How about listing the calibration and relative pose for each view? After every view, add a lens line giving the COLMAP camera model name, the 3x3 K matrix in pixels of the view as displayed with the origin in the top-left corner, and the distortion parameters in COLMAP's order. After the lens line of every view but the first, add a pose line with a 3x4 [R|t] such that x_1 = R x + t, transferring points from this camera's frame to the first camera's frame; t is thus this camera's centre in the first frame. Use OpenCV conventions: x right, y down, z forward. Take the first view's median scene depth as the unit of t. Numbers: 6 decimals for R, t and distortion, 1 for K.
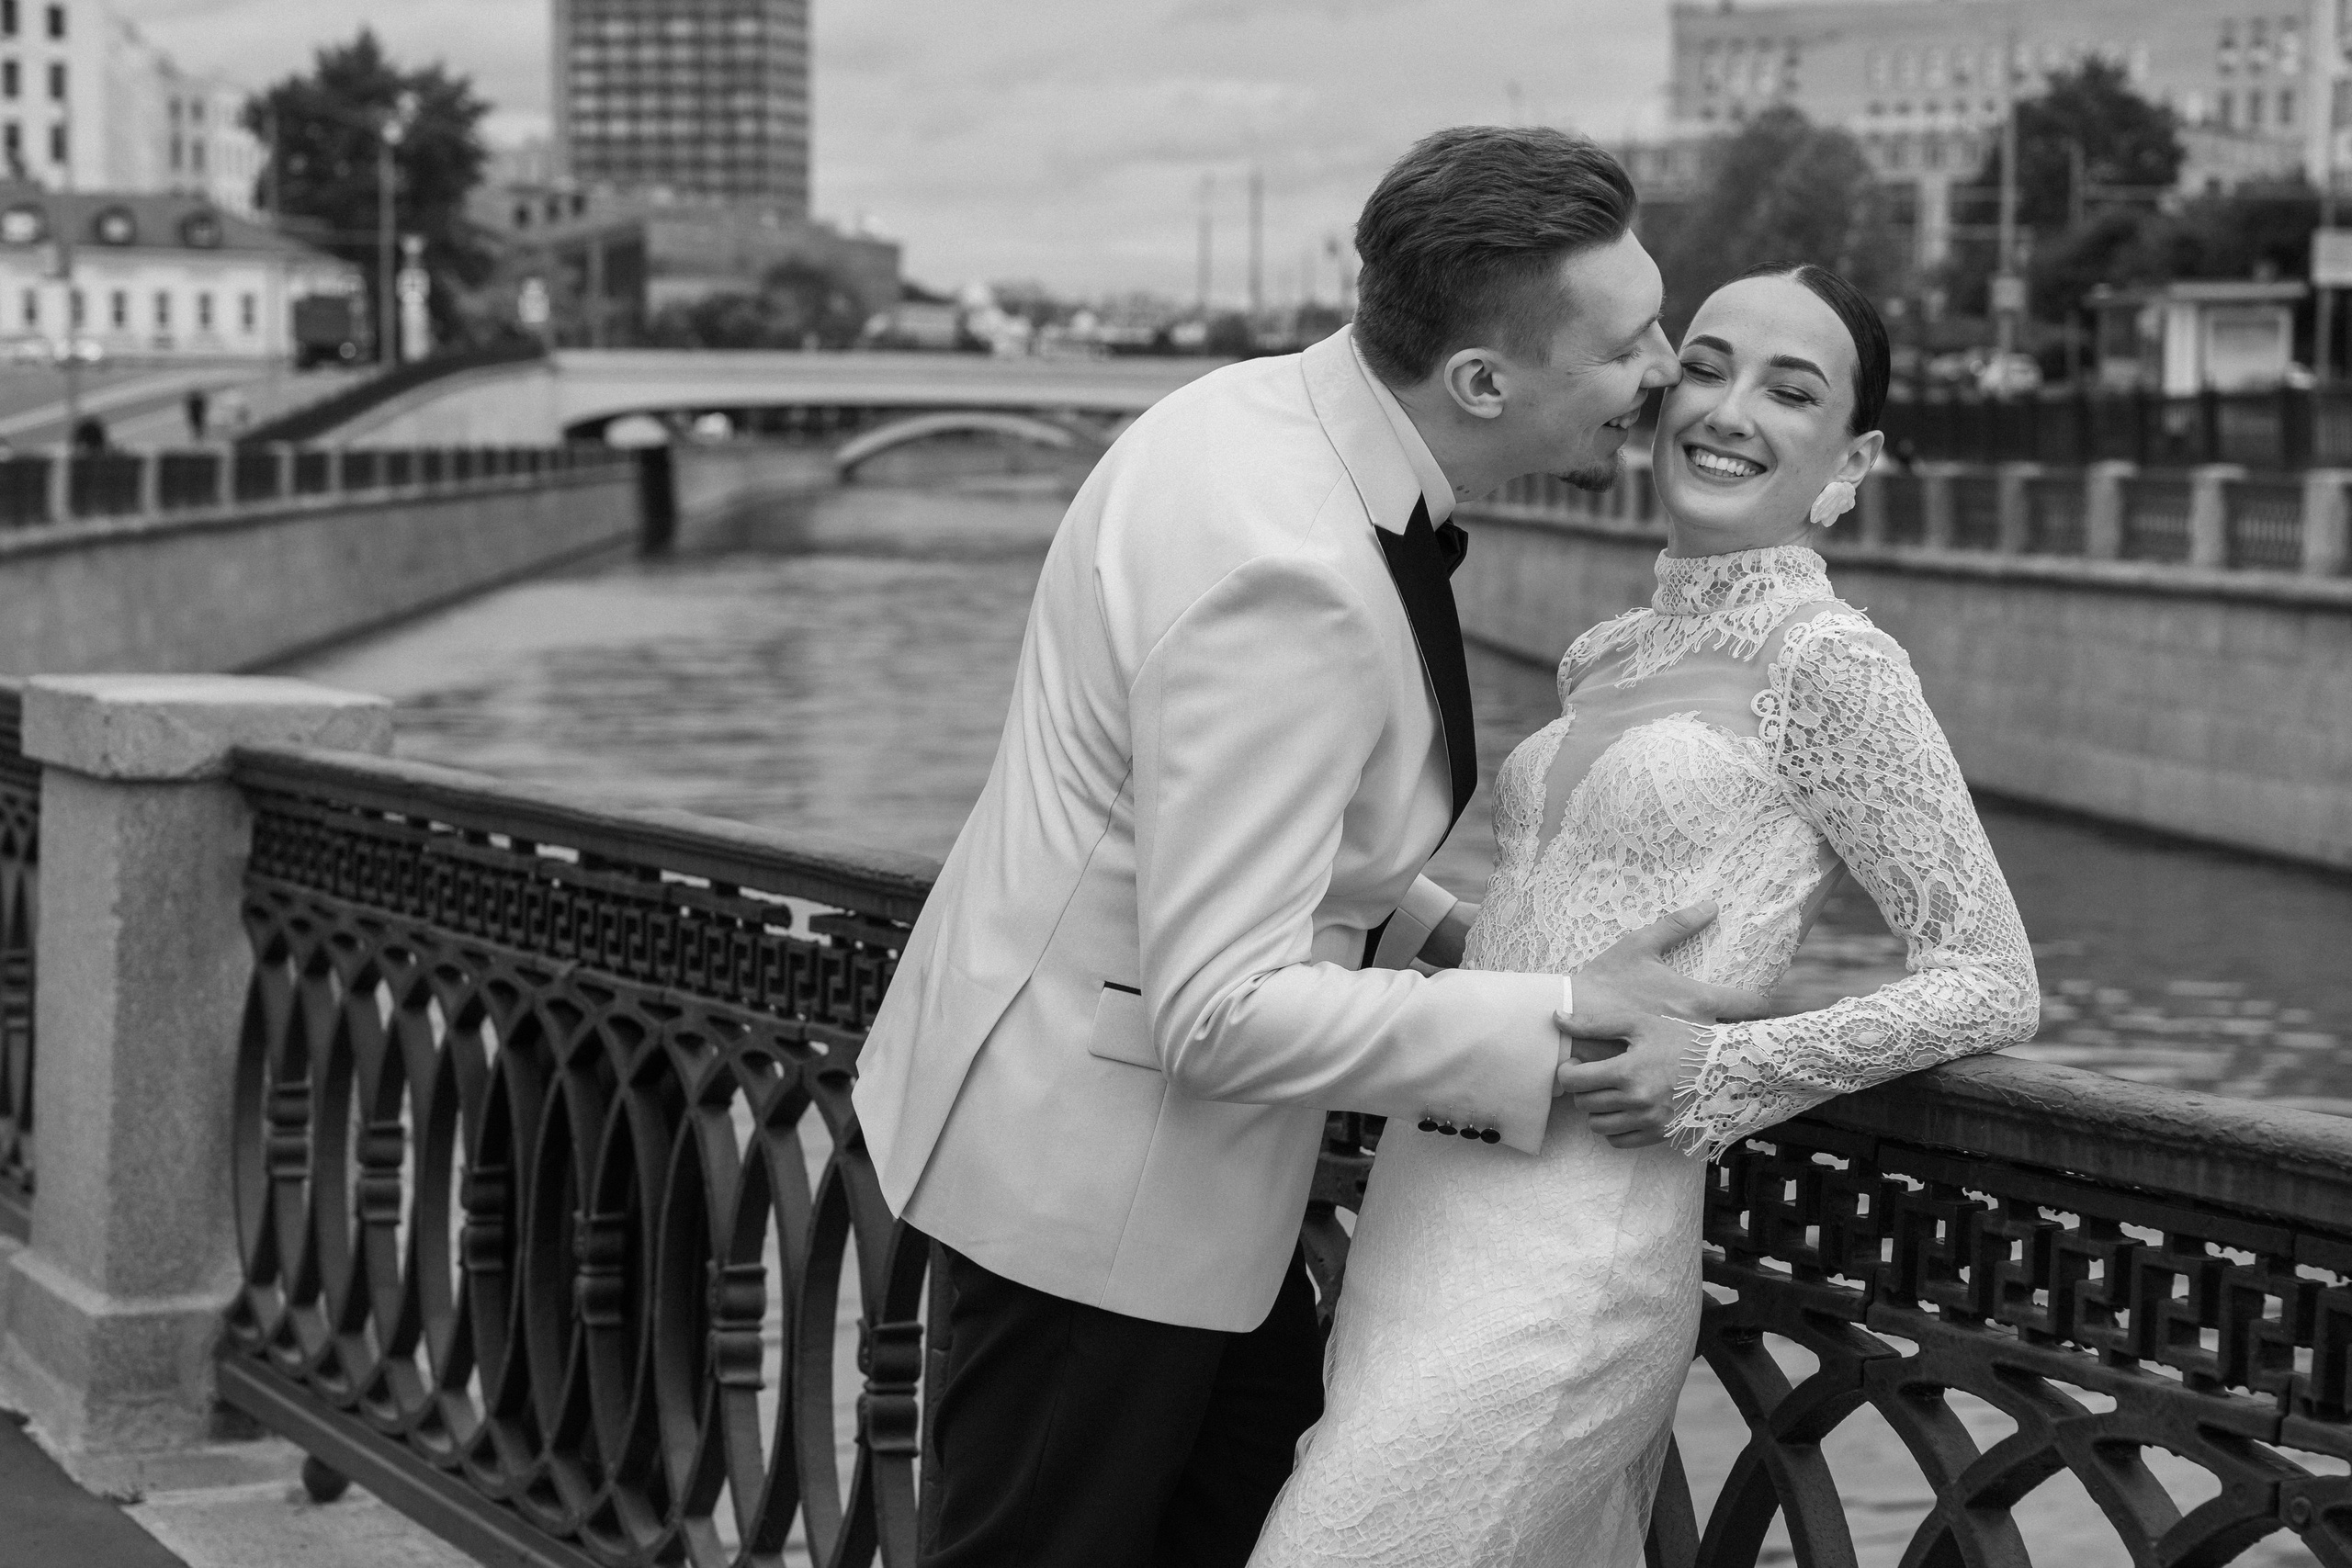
lens RADIAL K [[4989.0, 0, 1176.0], [0, 4989.0, 784.0], [0, 0, 1]] dist [0.227869, 0.151129]
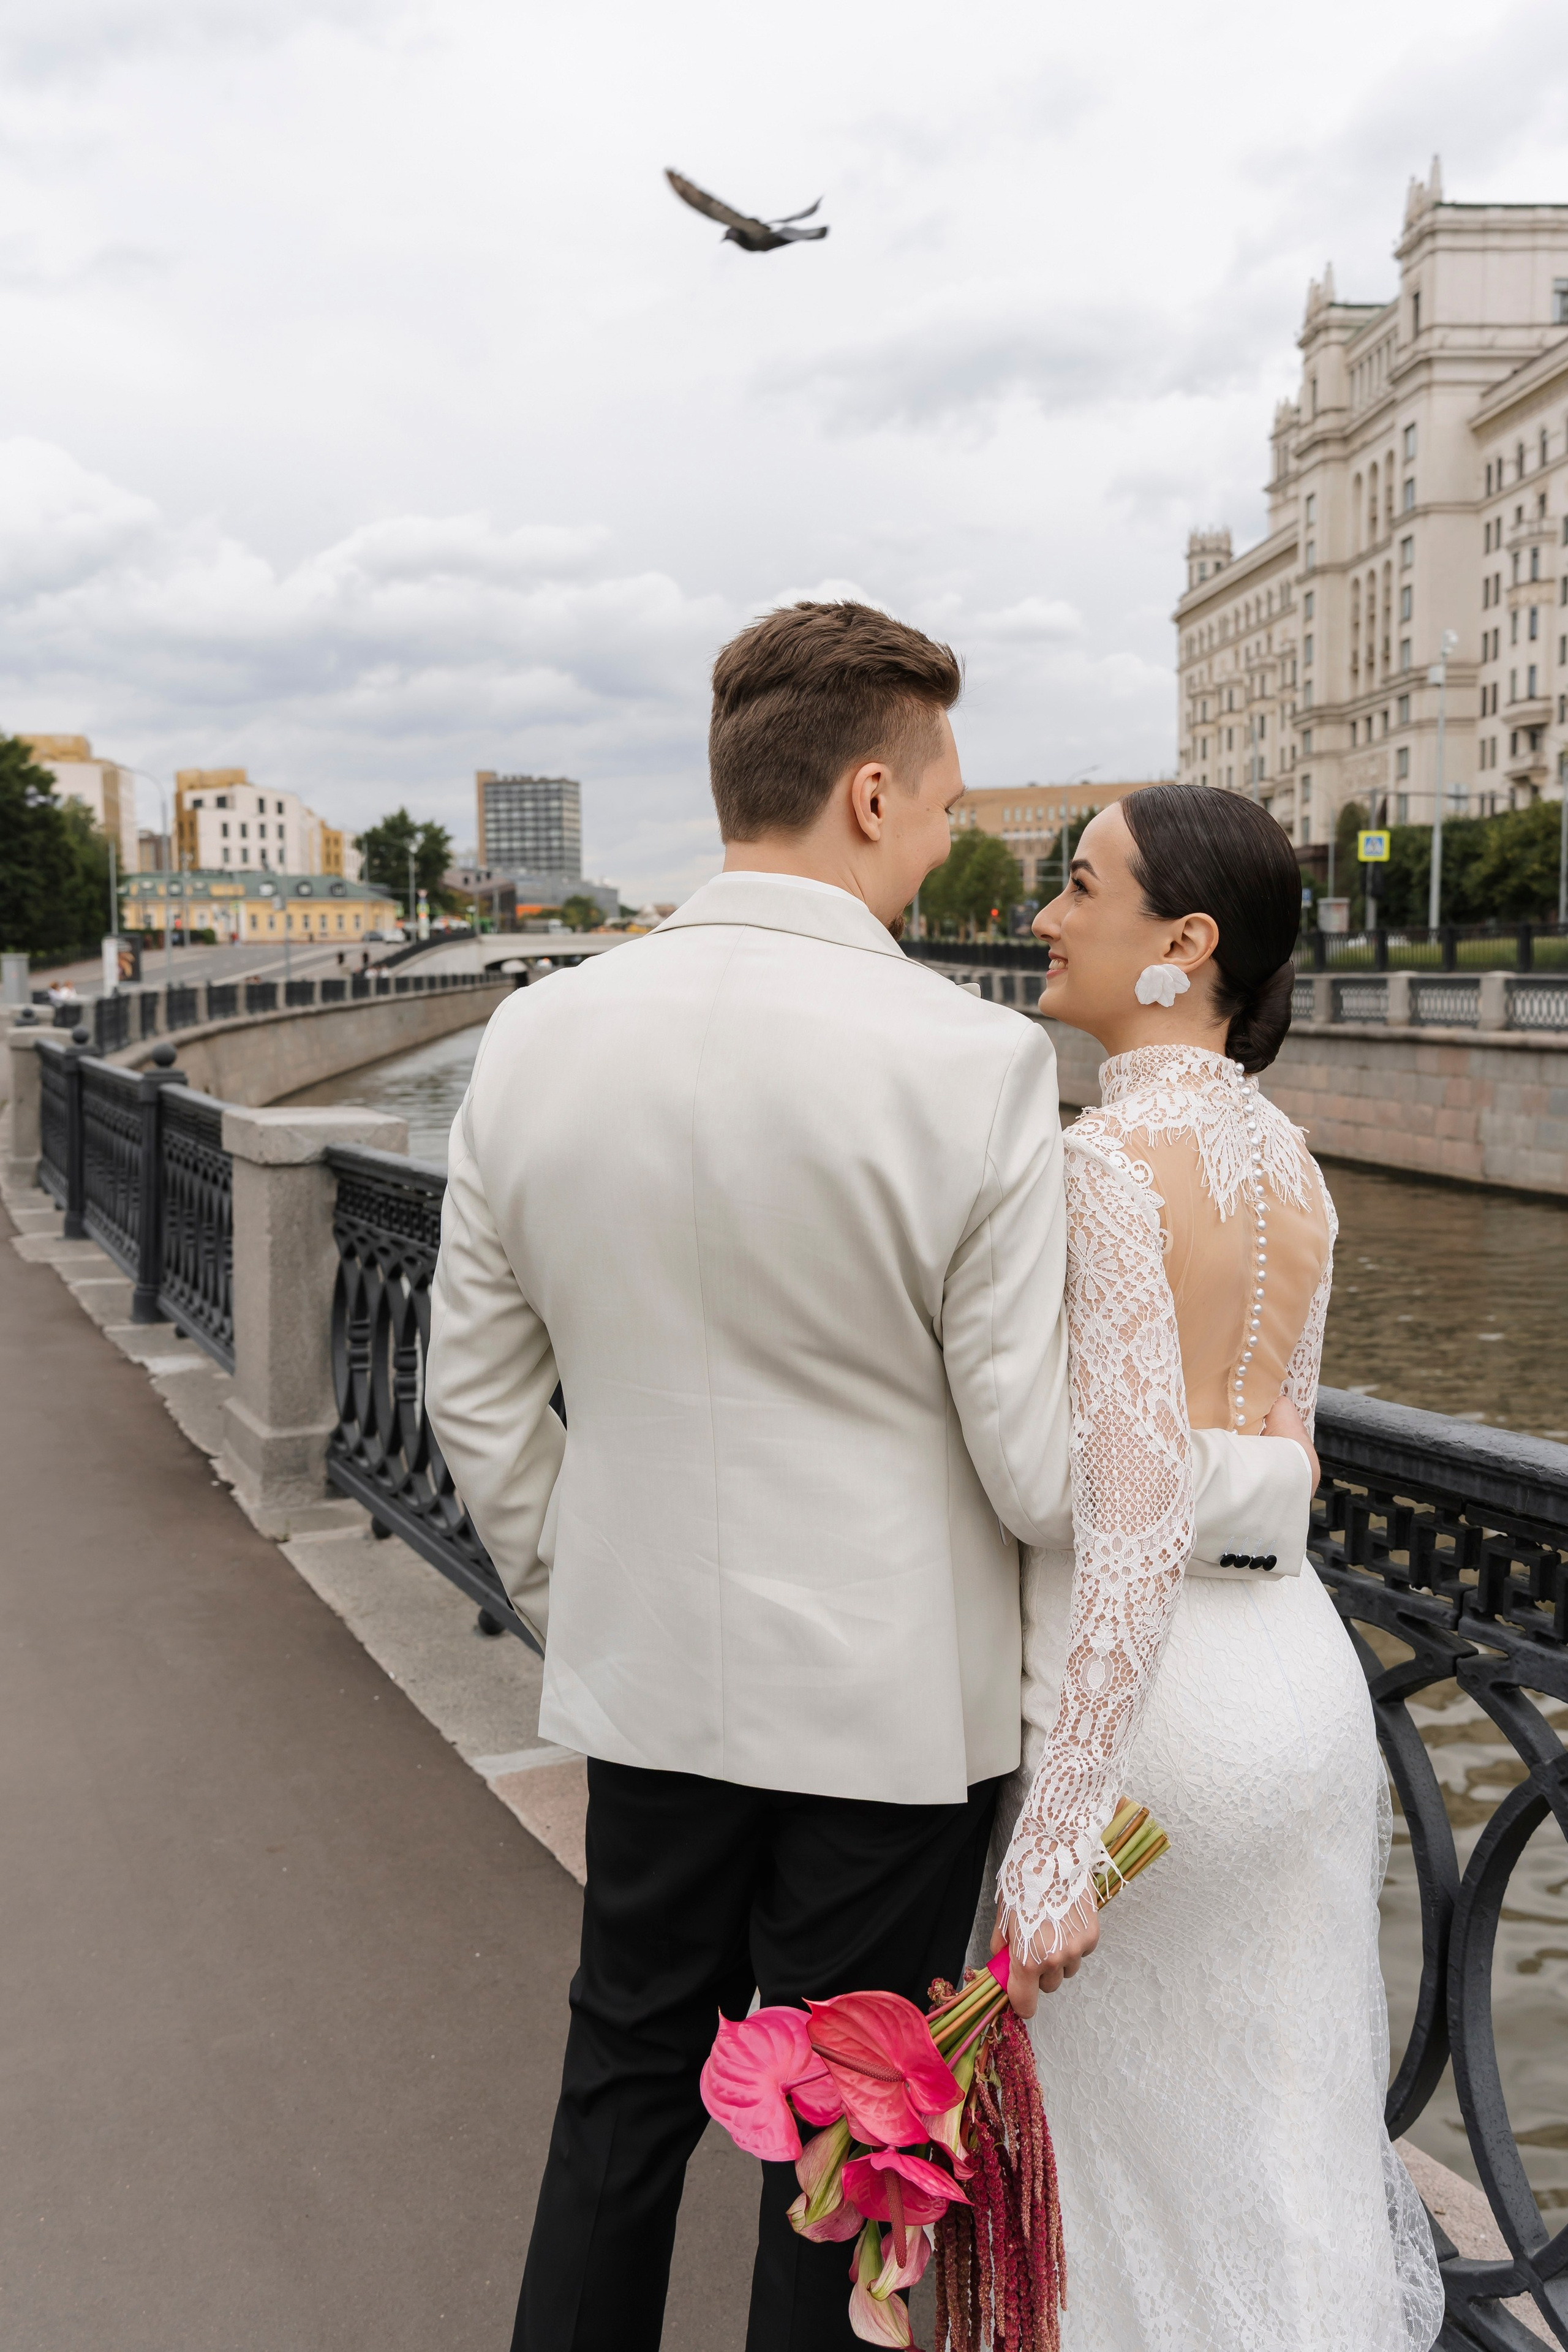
lens RADIAL K [[1889.5, 0, 788.5], [0, 1889.5, 1128.8], [0, 0, 1]] dist [0.011625, -0.001262]
pose [[0.999127, -0.019626, 0.036871, -0.031376], [0.018920, 0.999633, 0.019407, -0.022294], [-0.037238, -0.018693, 0.999132, 0.232139]]
